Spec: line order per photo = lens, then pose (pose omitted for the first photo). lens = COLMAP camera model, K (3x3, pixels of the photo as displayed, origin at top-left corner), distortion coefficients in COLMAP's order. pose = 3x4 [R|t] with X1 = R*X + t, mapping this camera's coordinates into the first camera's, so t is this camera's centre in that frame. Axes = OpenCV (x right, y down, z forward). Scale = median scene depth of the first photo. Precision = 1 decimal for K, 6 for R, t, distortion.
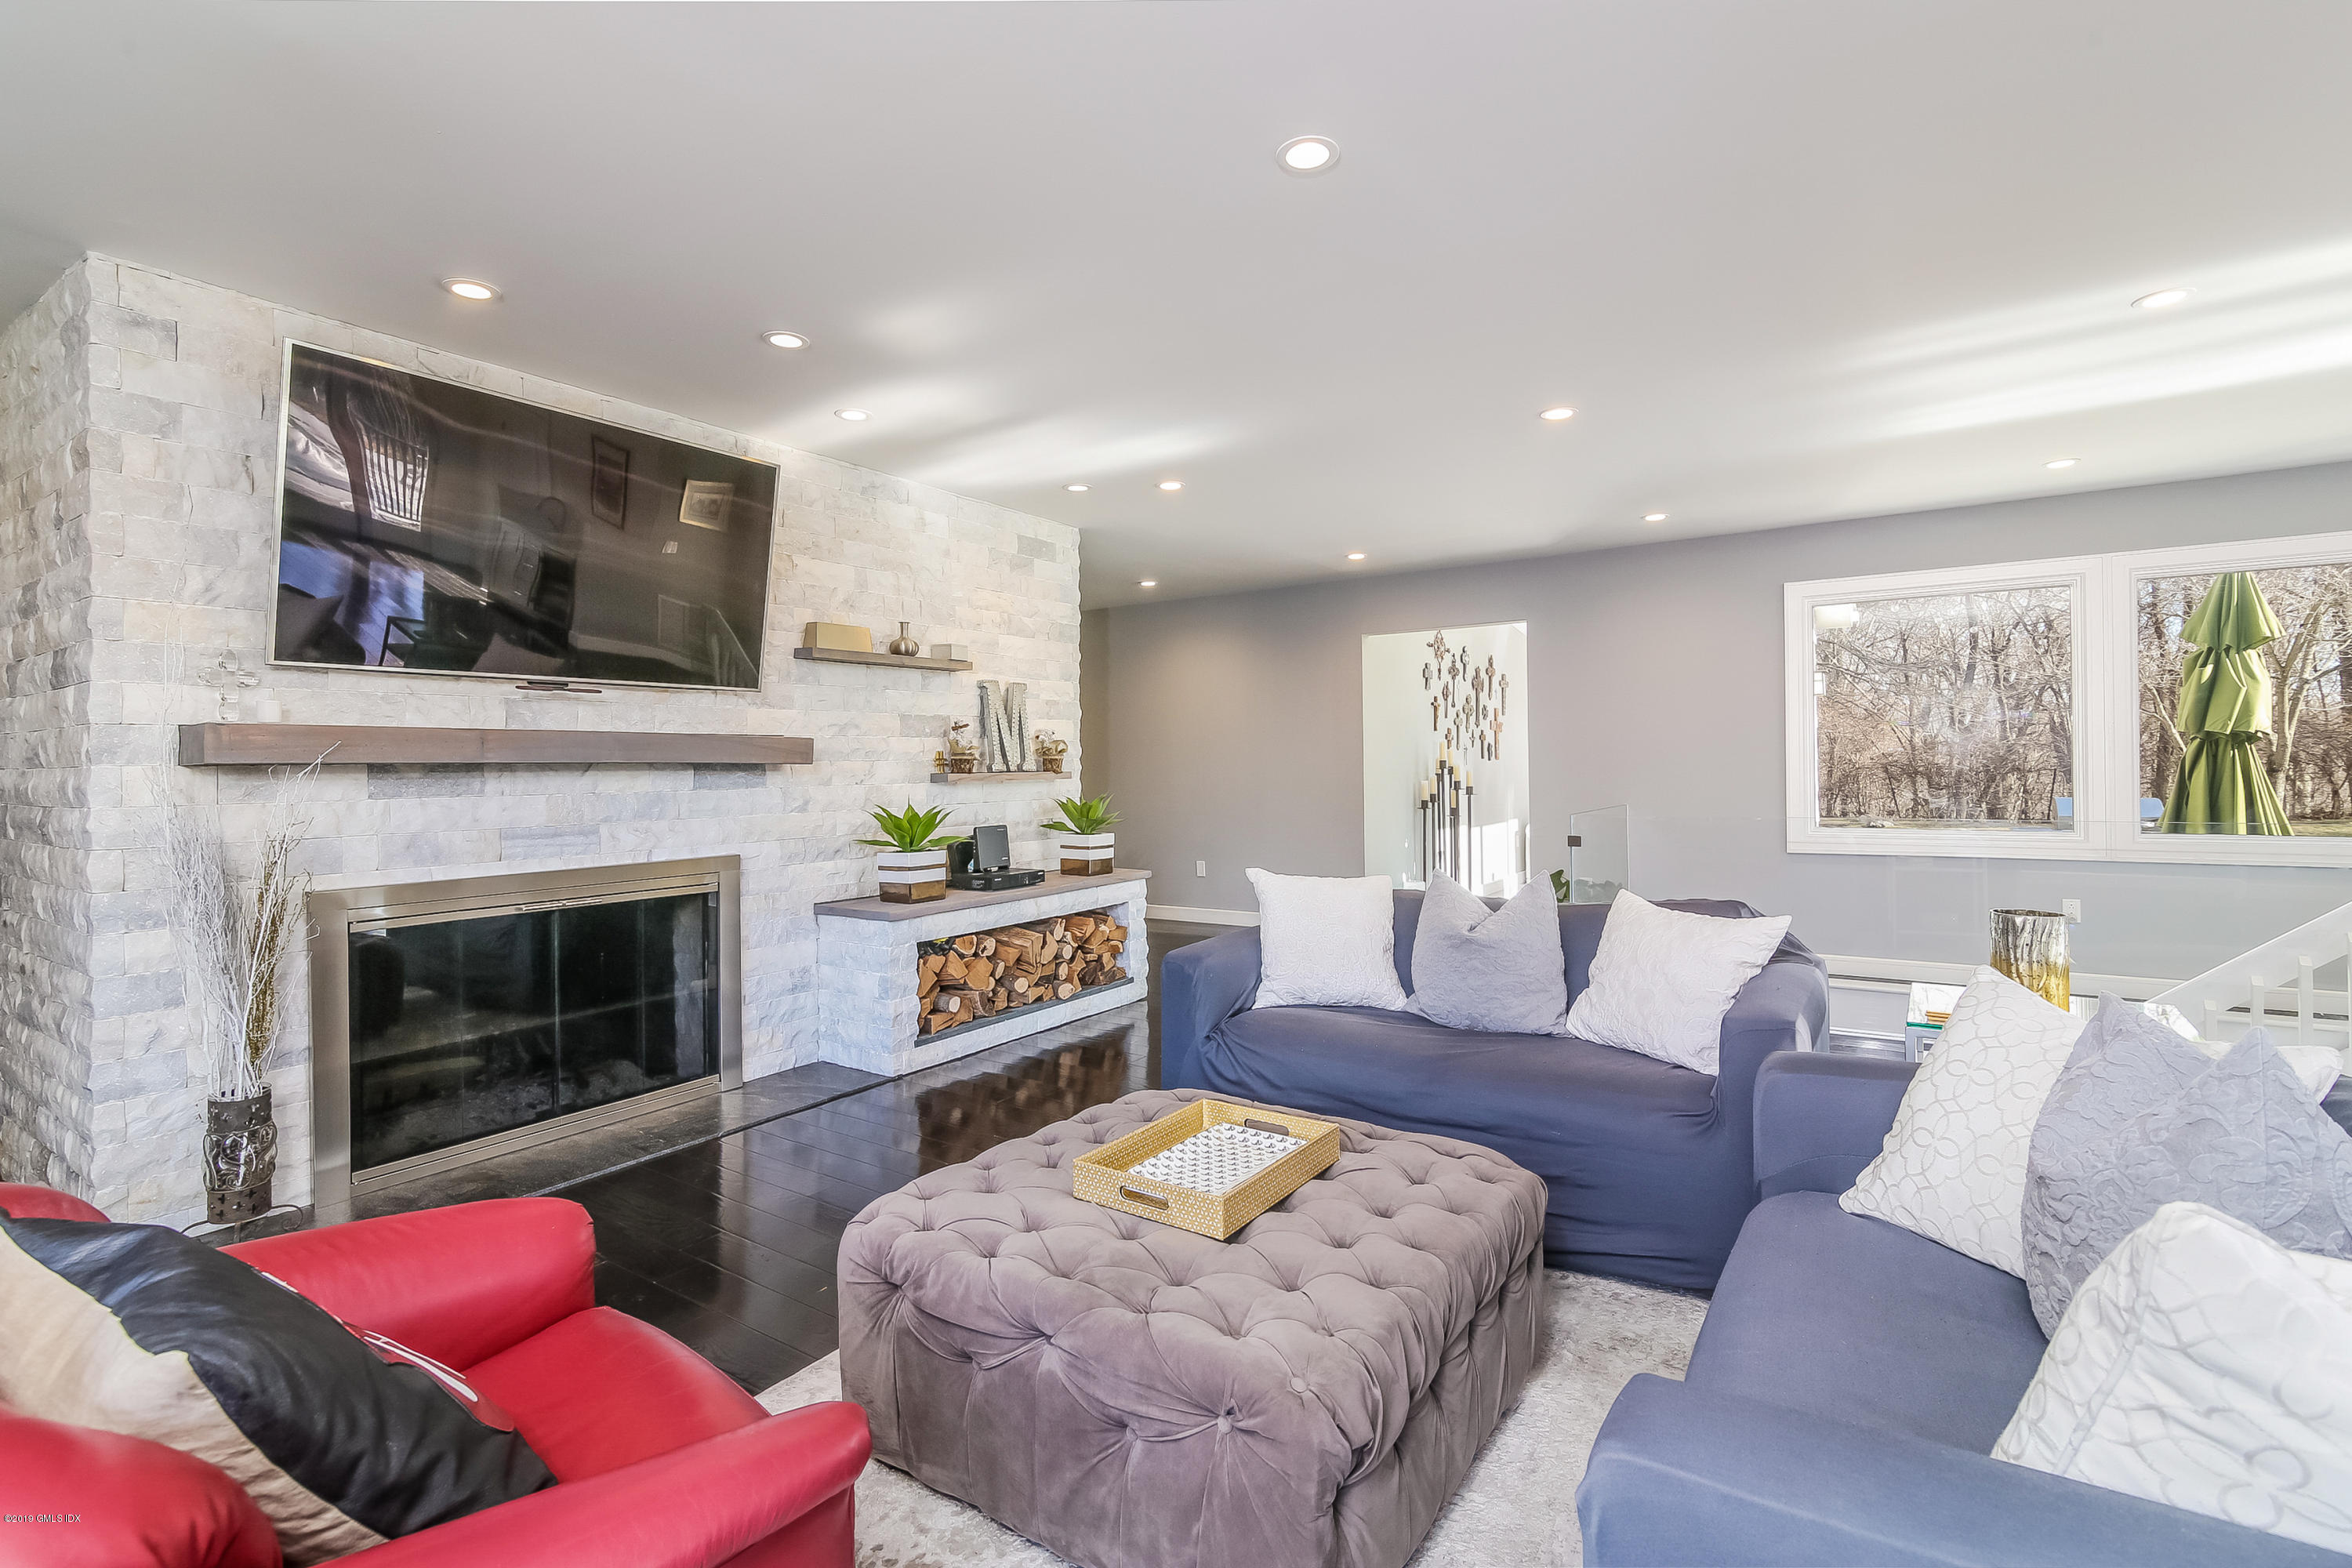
lens RADIAL K [[1082.6, 0, 1169.5], [0, 1082.6, 771.4], [0, 0, 1]] dist [-0.007375, 0.000397]
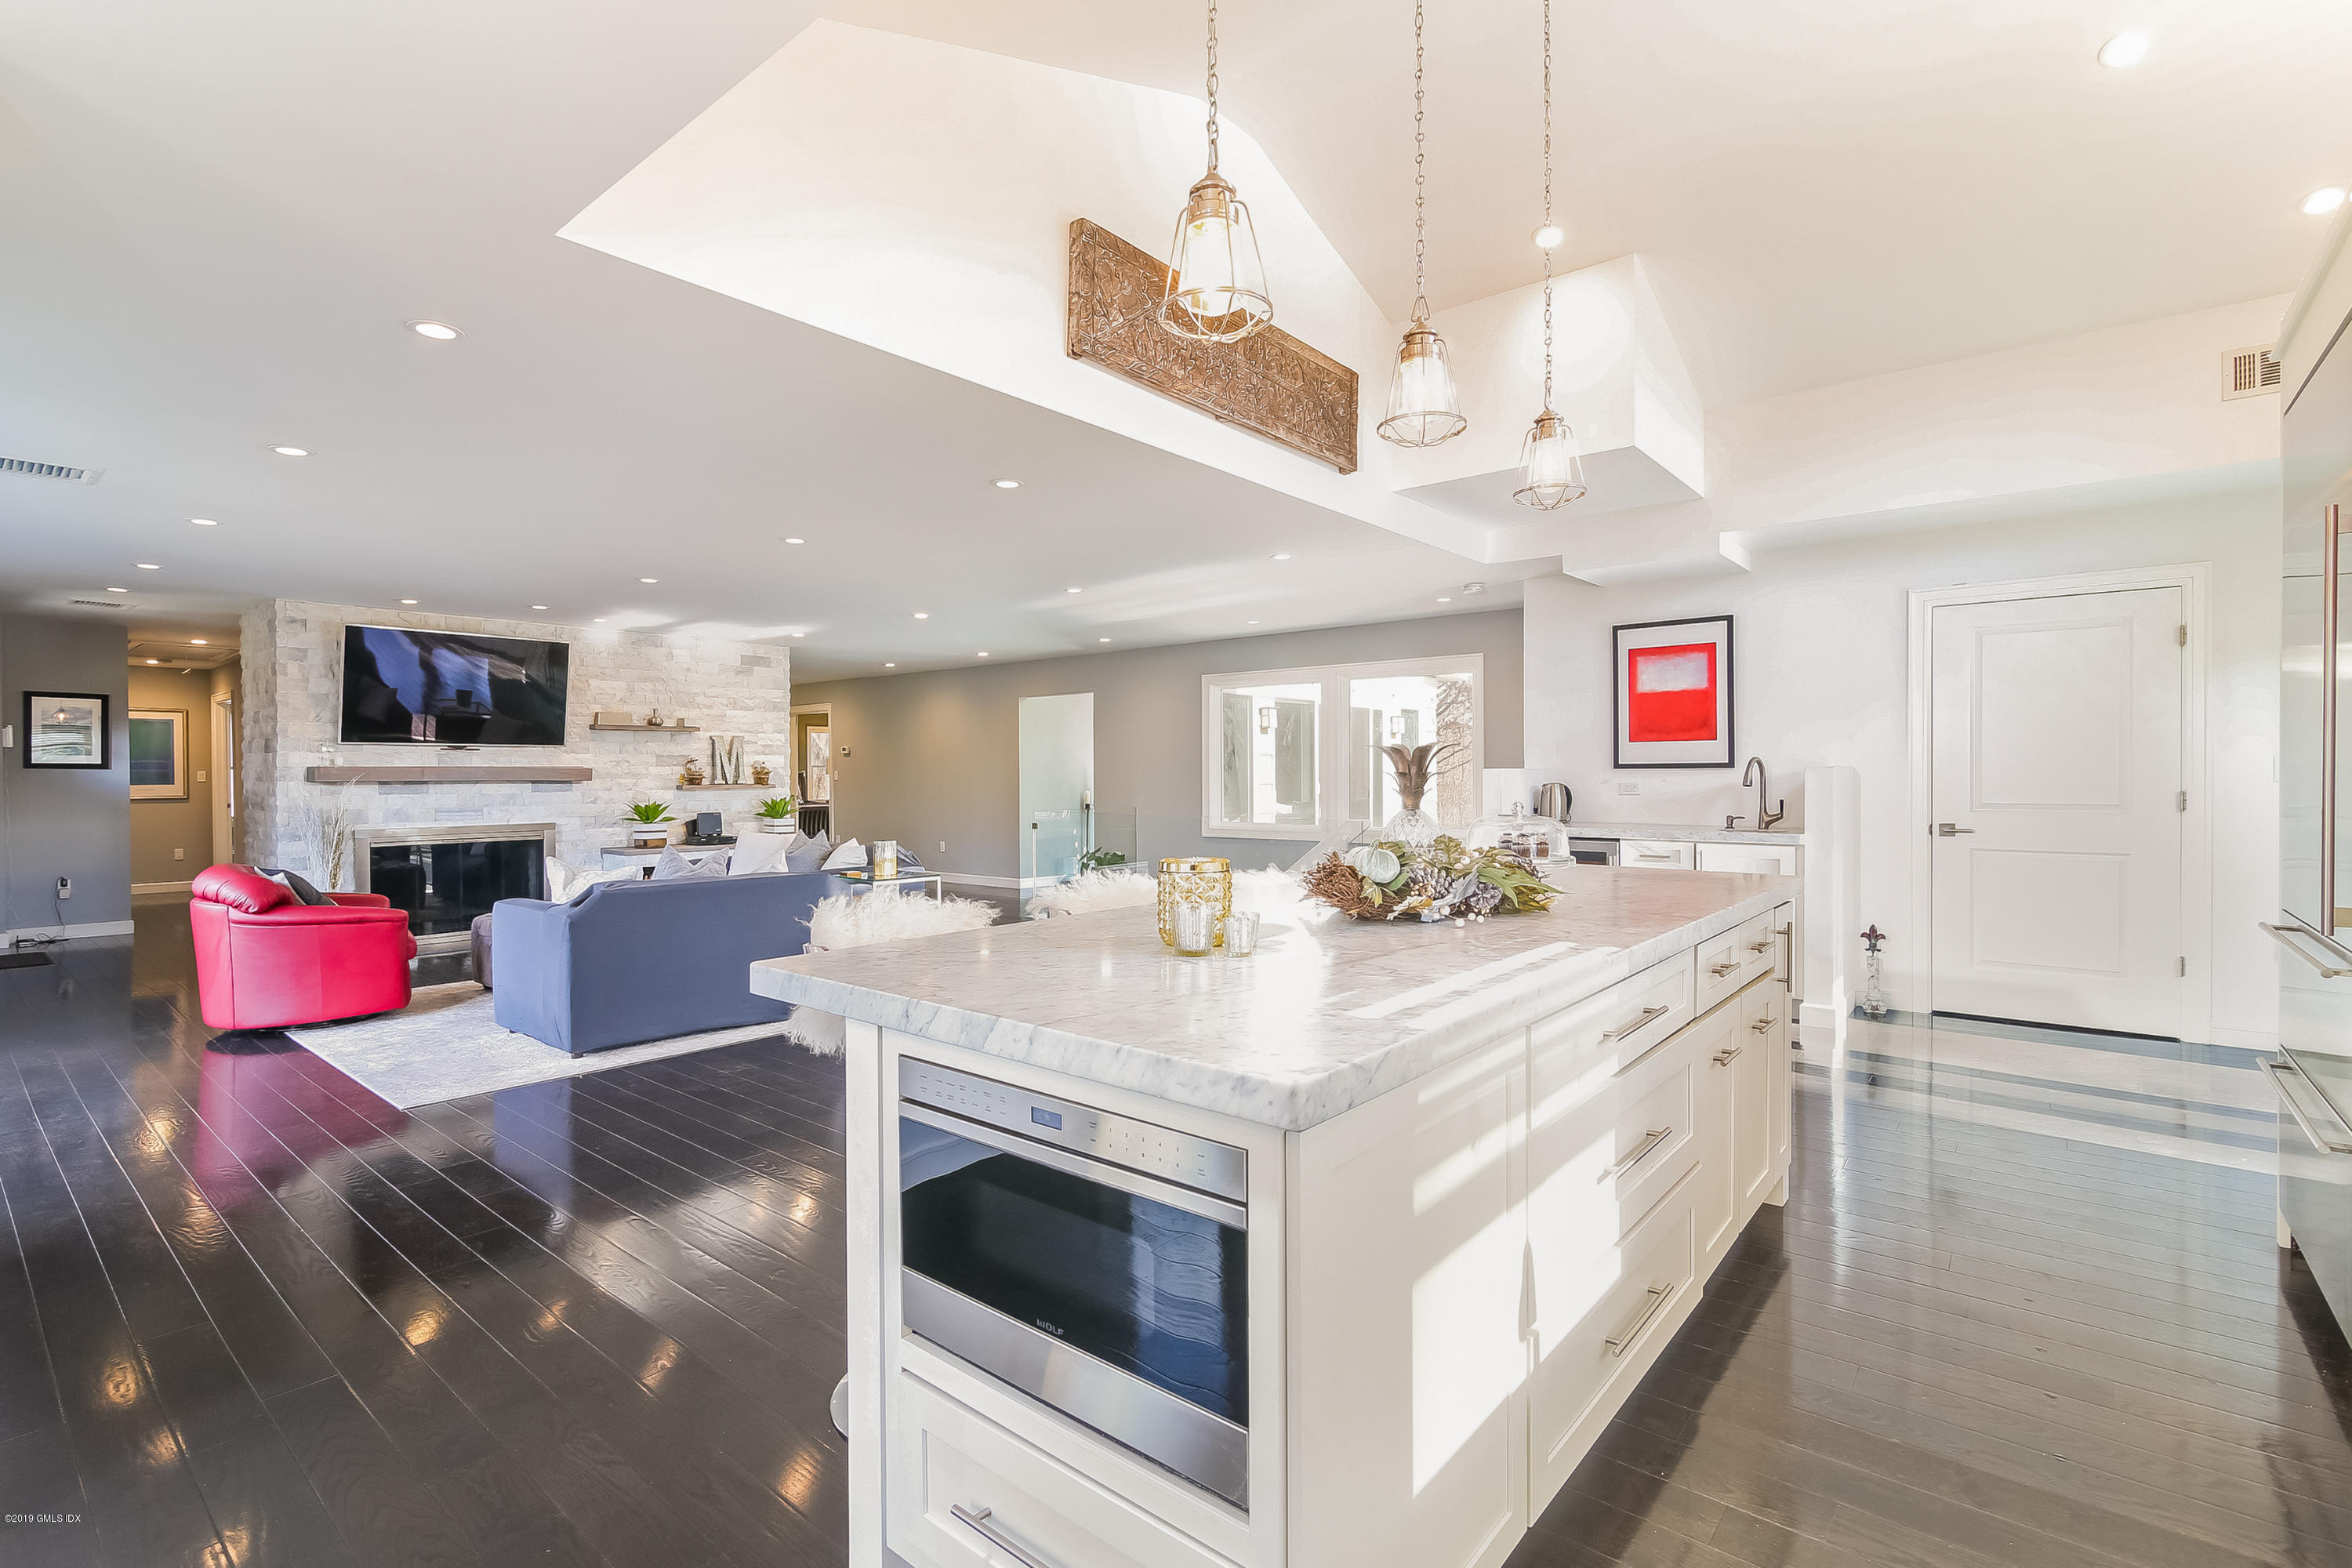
lens RADIAL K [[1082.6, 0, 1171.1], [0, 1082.6, 787.7], [0, 0, 1]] dist [-0.007375, 0.000397]
pose [[0.993756, 0.012175, -0.110911, 0.912829], [-0.010883, 0.999866, 0.012248, -0.027796], [0.111045, -0.010964, 0.993755, -0.861171]]
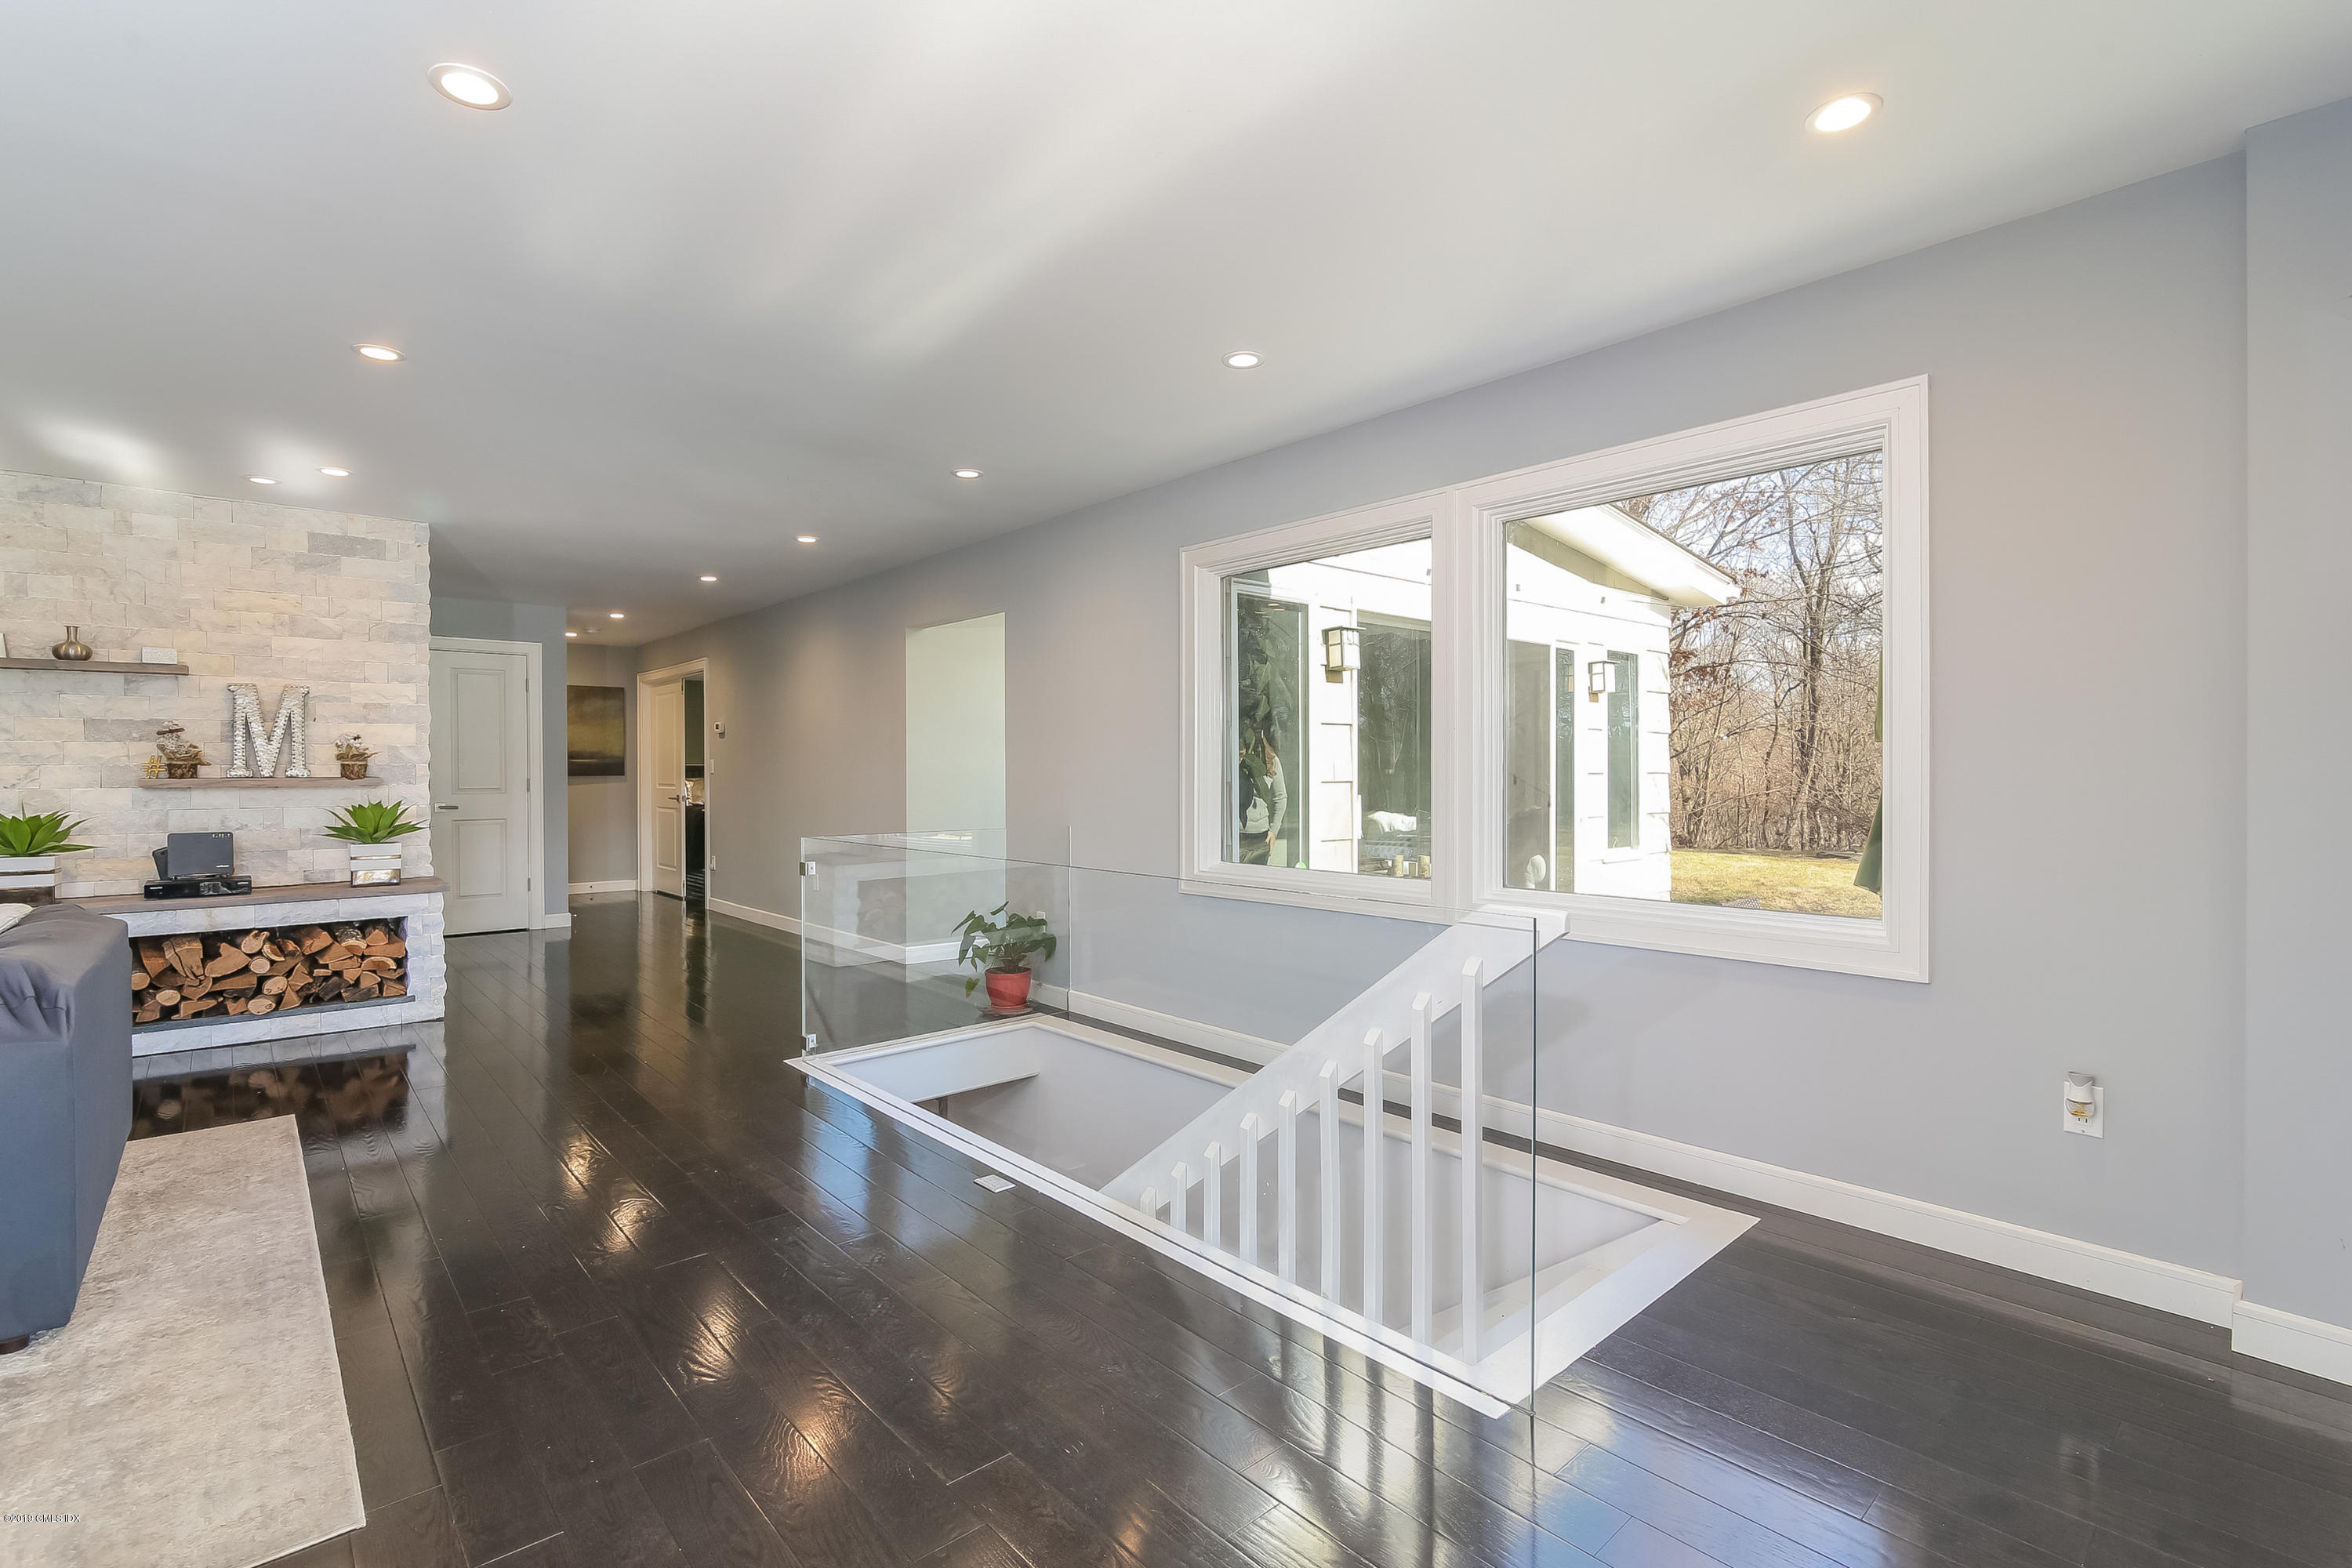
lens RADIAL K [[1082.6, 0, 1179.0], [0, 1082.6, 782.8], [0, 0, 1]] dist [-0.007375, 0.000397]
pose [[0.966069, 0.015397, -0.257824, 0.995746], [-0.012676, 0.999845, 0.012211, -0.018982], [0.257972, -0.008528, 0.966115, 0.306441]]
